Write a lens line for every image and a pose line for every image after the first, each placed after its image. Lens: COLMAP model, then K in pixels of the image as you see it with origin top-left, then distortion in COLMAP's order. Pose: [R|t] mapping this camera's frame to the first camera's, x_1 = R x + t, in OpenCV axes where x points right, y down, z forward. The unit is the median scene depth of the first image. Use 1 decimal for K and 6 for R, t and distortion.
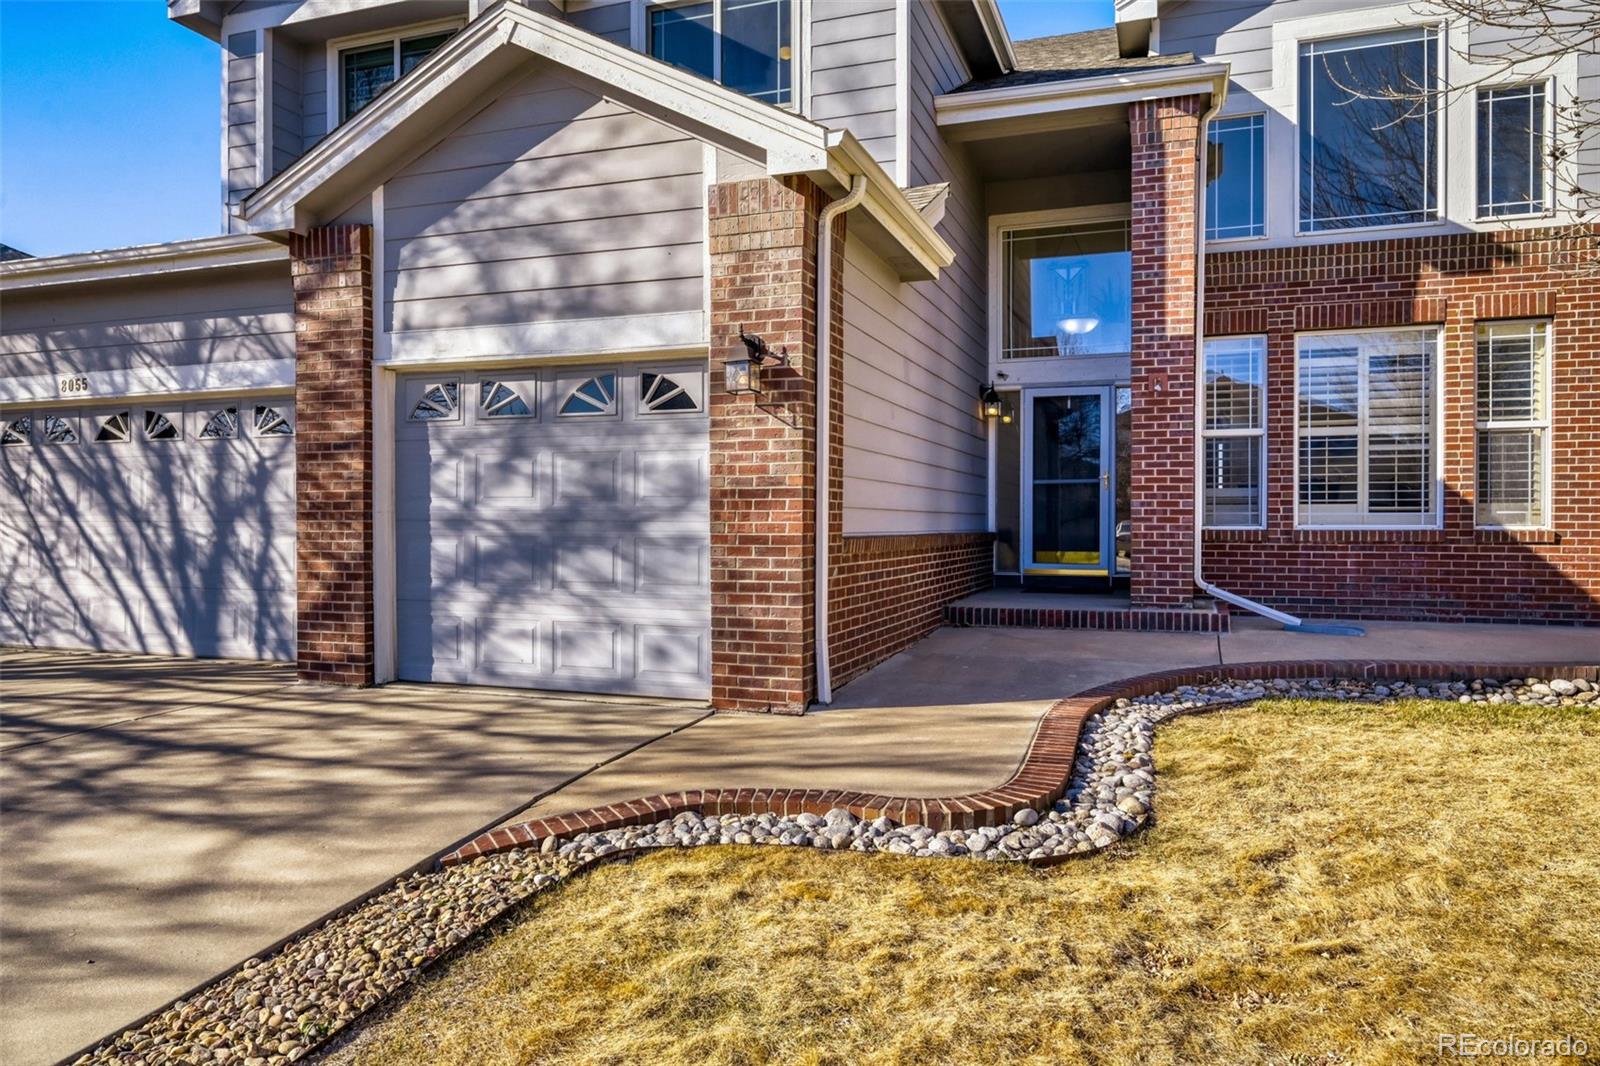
lens RADIAL K [[1064.5, 0, 799.9], [0, 1064.5, 551.8], [0, 0, 1]] dist [0.003641, 0.001386]
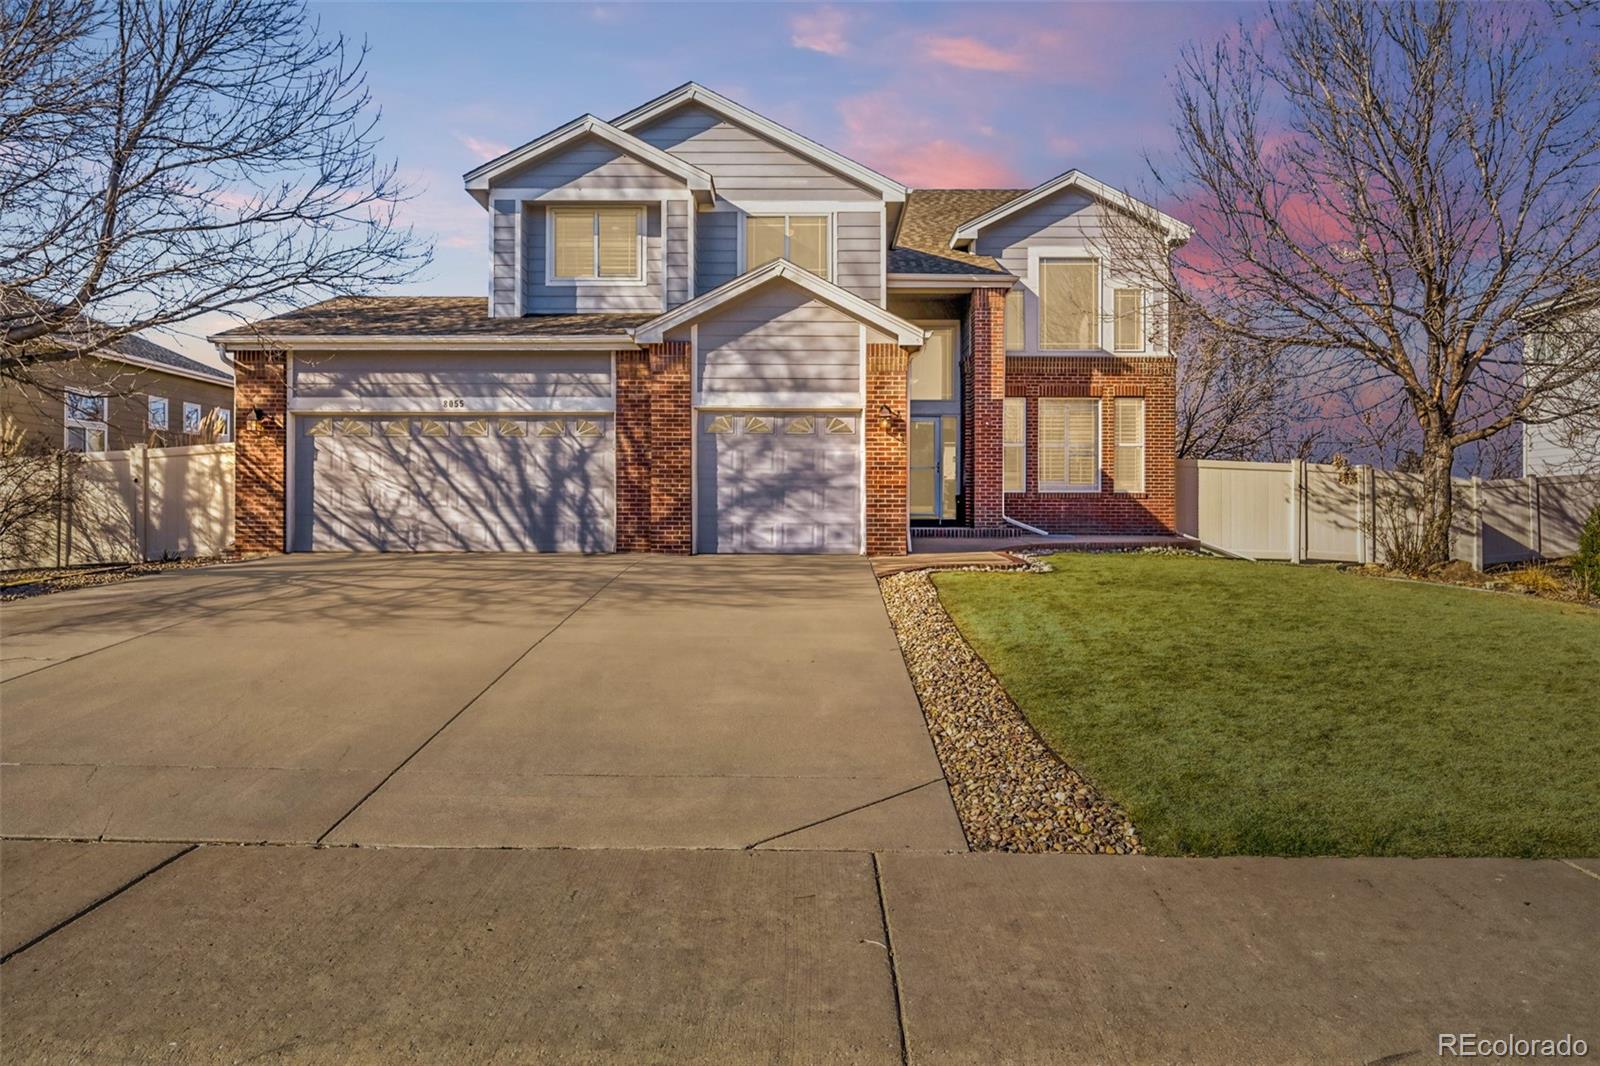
lens RADIAL K [[1068.7, 0, 800.0], [0, 1068.7, 533.0], [0, 0, 1]] dist [-0.000251, 0.000314]
pose [[0.945260, -0.003051, 0.326303, -0.763035], [0.006588, 0.999931, -0.009736, 0.088218], [-0.326251, 0.011353, 0.945215, -0.944863]]
